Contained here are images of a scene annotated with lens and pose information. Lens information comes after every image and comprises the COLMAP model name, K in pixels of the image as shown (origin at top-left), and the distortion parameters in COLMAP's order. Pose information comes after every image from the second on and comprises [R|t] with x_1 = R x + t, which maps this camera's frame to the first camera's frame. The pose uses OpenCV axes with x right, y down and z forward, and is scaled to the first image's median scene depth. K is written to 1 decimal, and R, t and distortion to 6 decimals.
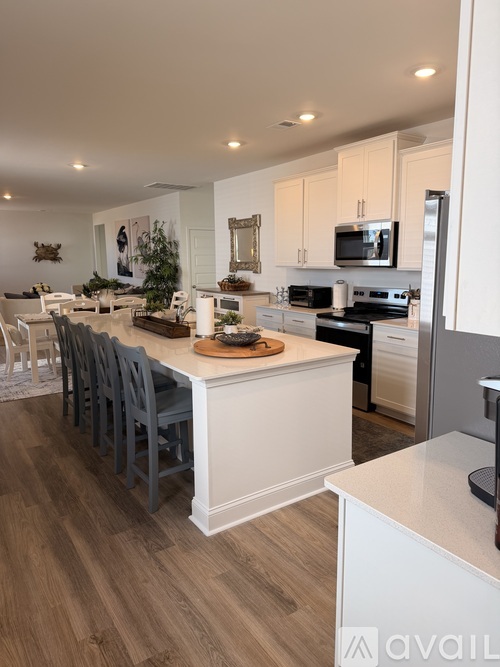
lens RADIAL K [[470.3, 0, 250.7], [0, 470.3, 330.8], [0, 0, 1]] dist [0.002060, -0.000115]
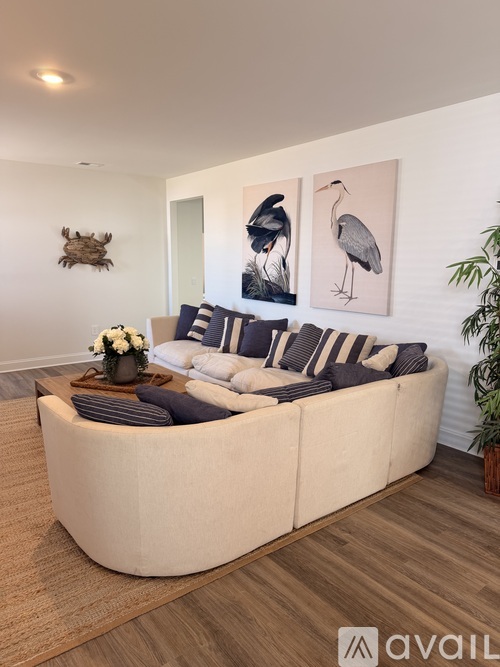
lens RADIAL K [[470.3, 0, 249.3], [0, 470.3, 335.3], [0, 0, 1]] dist [0.002060, -0.000115]
pose [[0.997469, 0.006726, 0.070783, -0.295531], [-0.006890, 0.999974, 0.002072, -0.076609], [-0.070767, -0.002555, 0.997490, 0.484163]]
